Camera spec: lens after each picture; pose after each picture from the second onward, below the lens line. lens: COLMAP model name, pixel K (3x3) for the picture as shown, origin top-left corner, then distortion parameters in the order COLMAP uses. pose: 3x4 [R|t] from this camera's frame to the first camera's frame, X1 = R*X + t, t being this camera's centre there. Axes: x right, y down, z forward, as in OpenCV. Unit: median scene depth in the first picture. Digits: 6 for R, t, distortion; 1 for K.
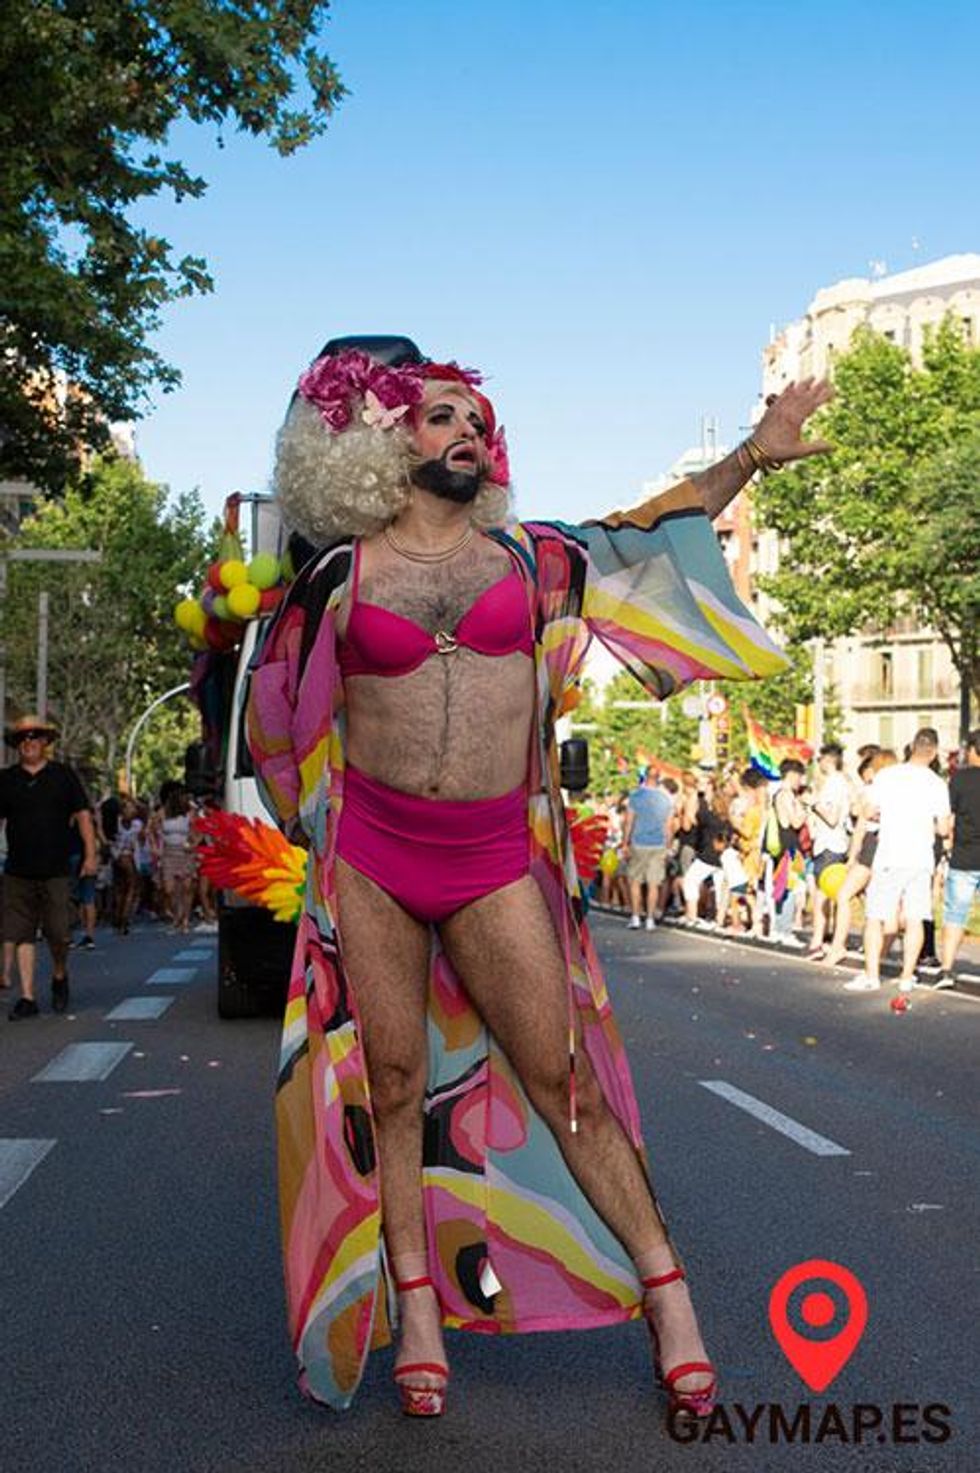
lens RADIAL K [[2695.0, 0, 594.8], [0, 2695.0, 739.9], [0, 0, 1]] dist [0.074874, 0.037289]
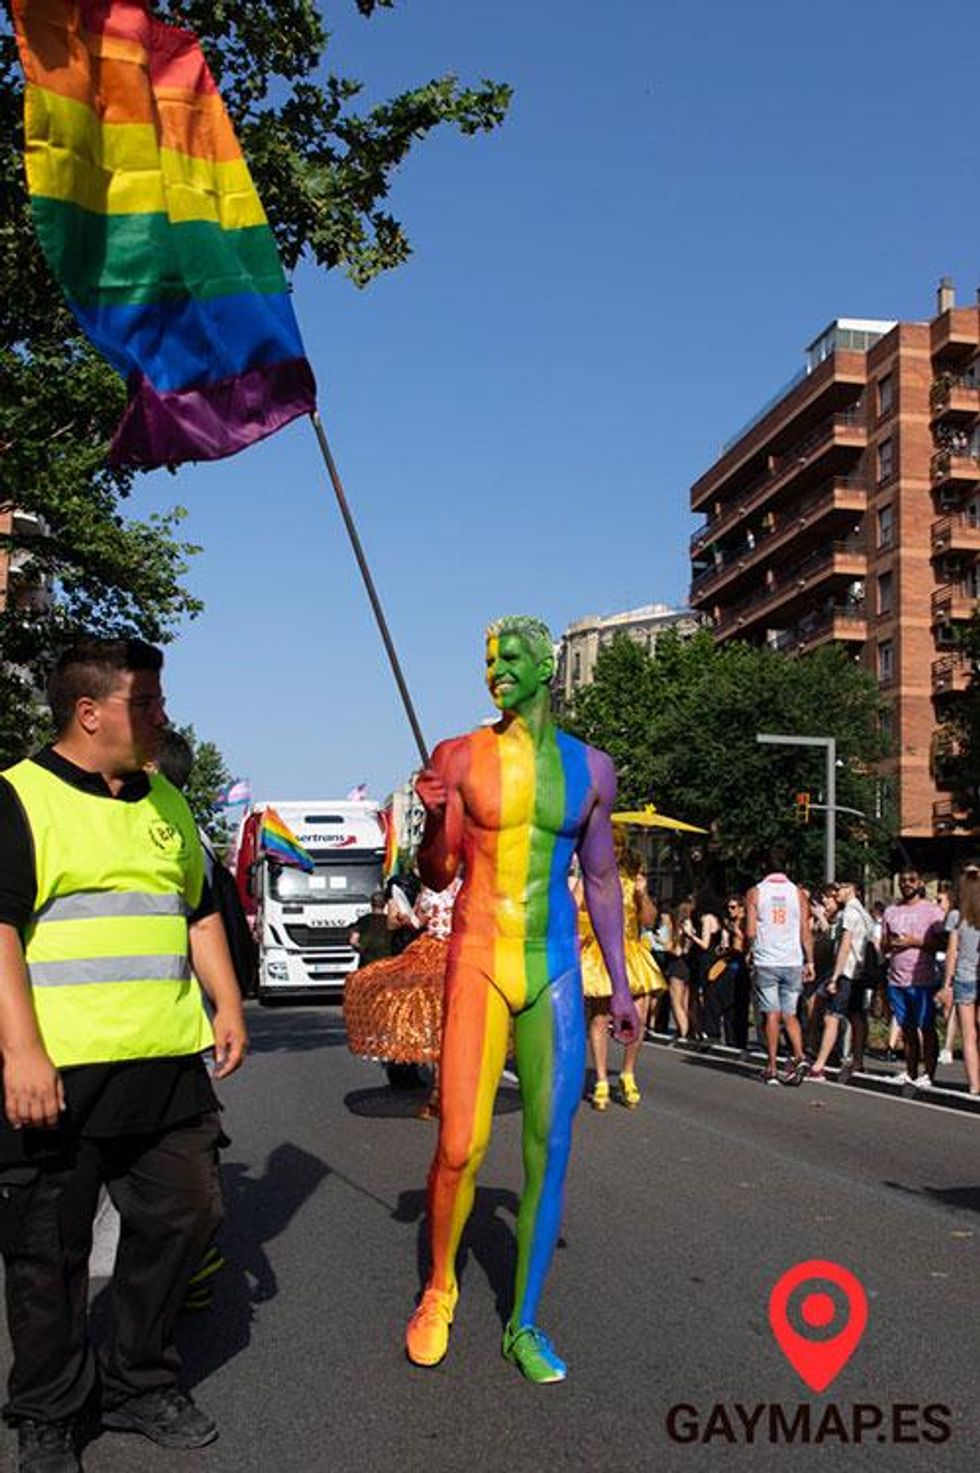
lens RADIAL K [[1552.9, 0, 544.5], [0, 1552.9, 736.0], [0, 0, 1]] dist [-0.009707, 0.024713]
pose [[0.995626, 0.026693, 0.089535, -0.025419], [-0.017122, 0.994218, -0.106007, 0.005879], [-0.091847, 0.104011, 0.990326, 0.107873]]
